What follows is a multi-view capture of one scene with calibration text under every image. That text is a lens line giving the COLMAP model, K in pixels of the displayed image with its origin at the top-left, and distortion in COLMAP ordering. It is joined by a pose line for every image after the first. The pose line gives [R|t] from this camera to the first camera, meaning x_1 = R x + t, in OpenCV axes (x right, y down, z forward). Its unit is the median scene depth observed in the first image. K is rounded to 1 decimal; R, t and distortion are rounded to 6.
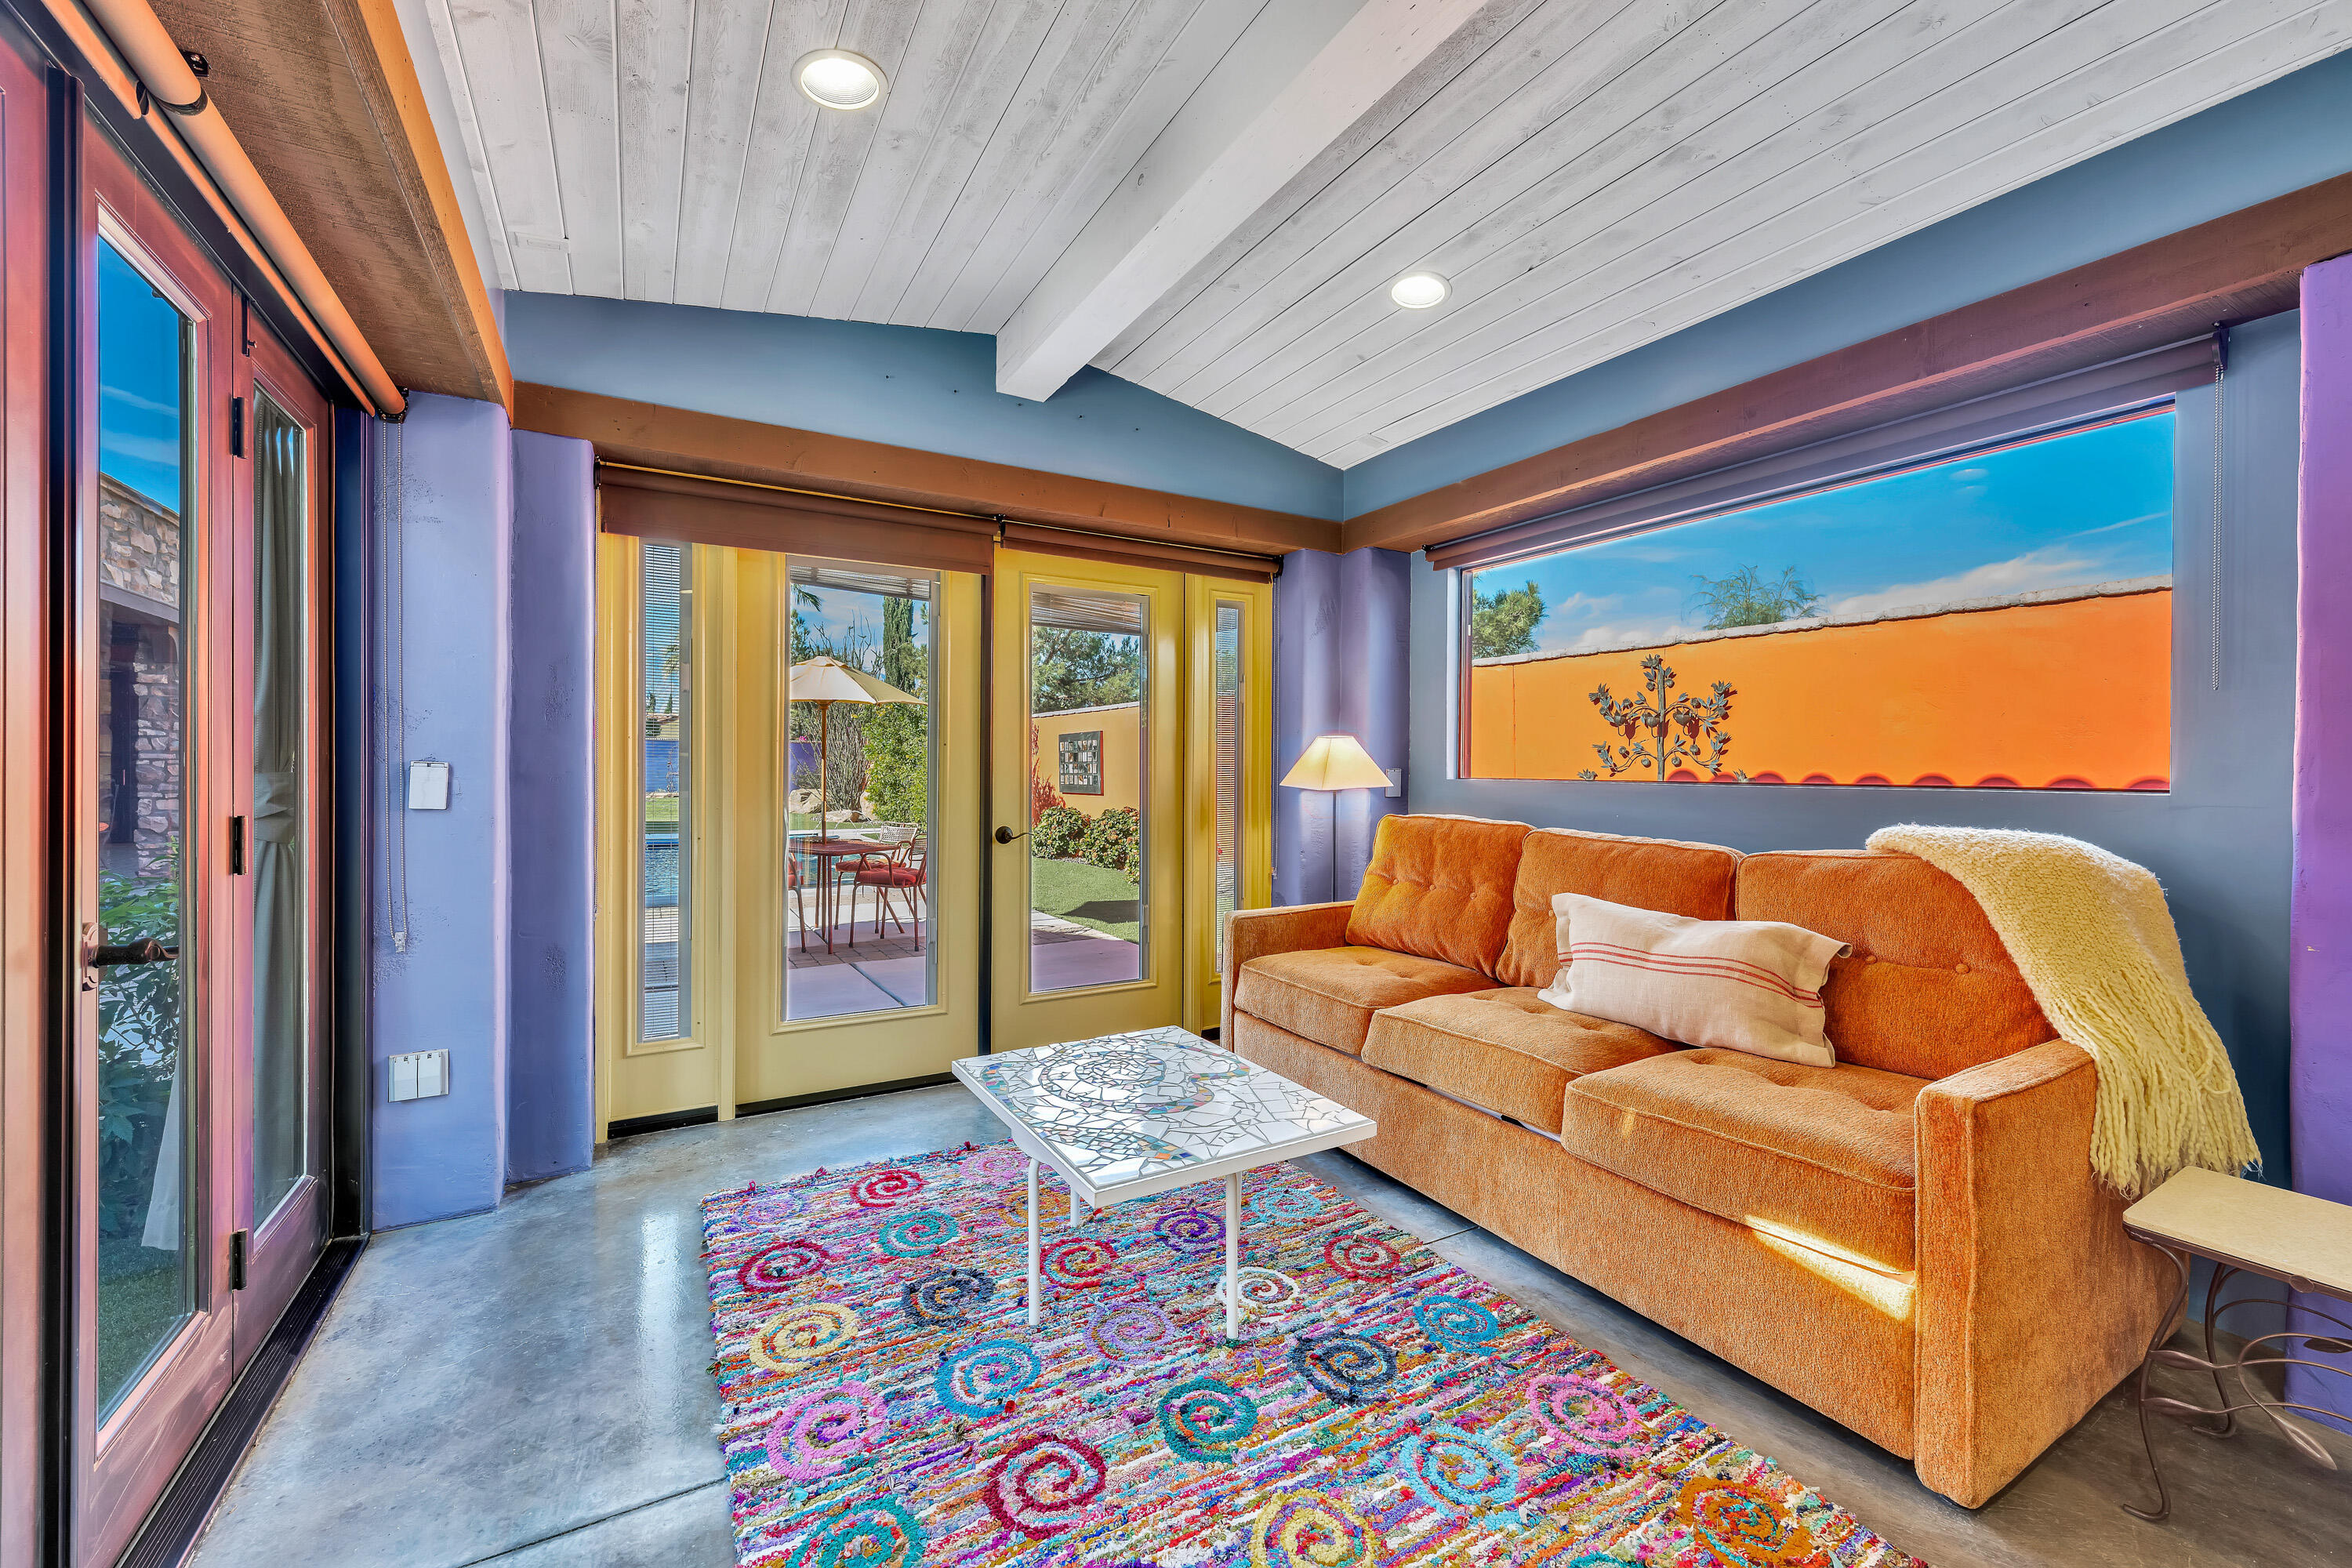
lens RADIAL K [[914.1, 0, 1169.3], [0, 914.1, 774.5], [0, 0, 1]] dist [-0.002661, -0.001131]
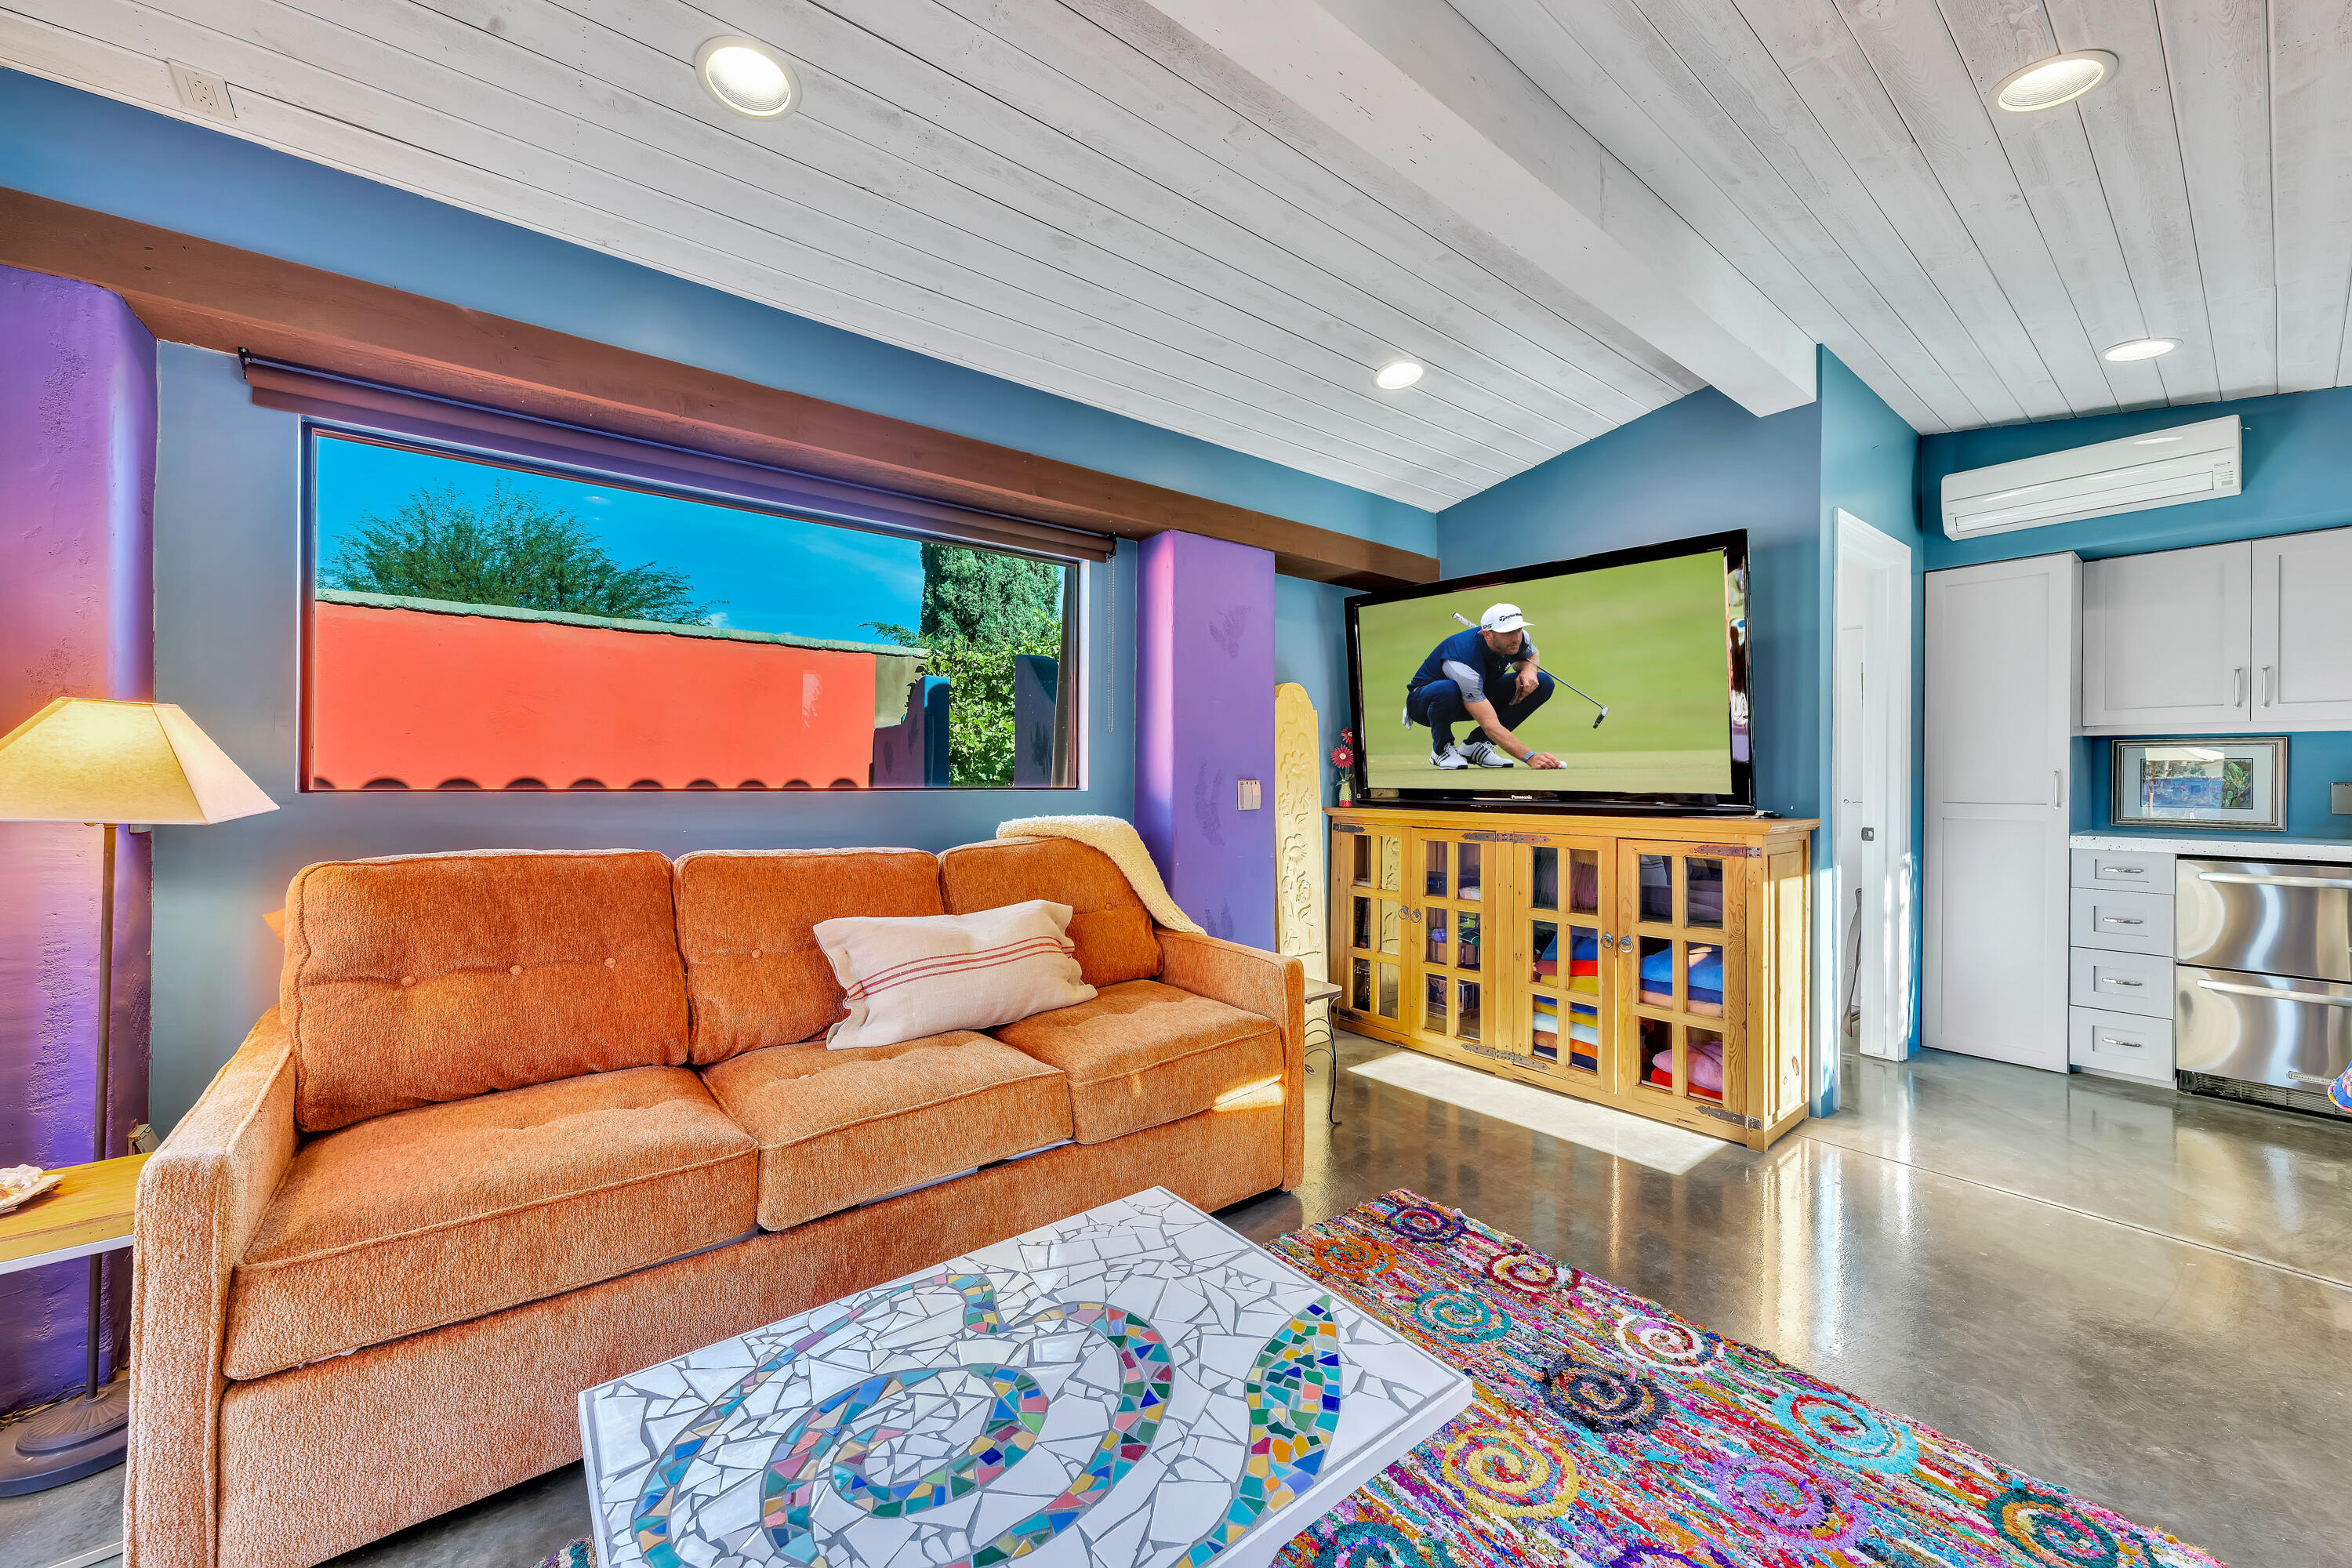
lens RADIAL K [[884.5, 0, 1171.3], [0, 884.5, 772.4], [0, 0, 1]] dist [-0.000453, -0.000078]
pose [[-0.144756, -0.002095, 0.989465, -0.563954], [0.000246, 0.999998, 0.002153, -0.015380], [-0.989467, 0.000555, -0.144755, 1.024899]]
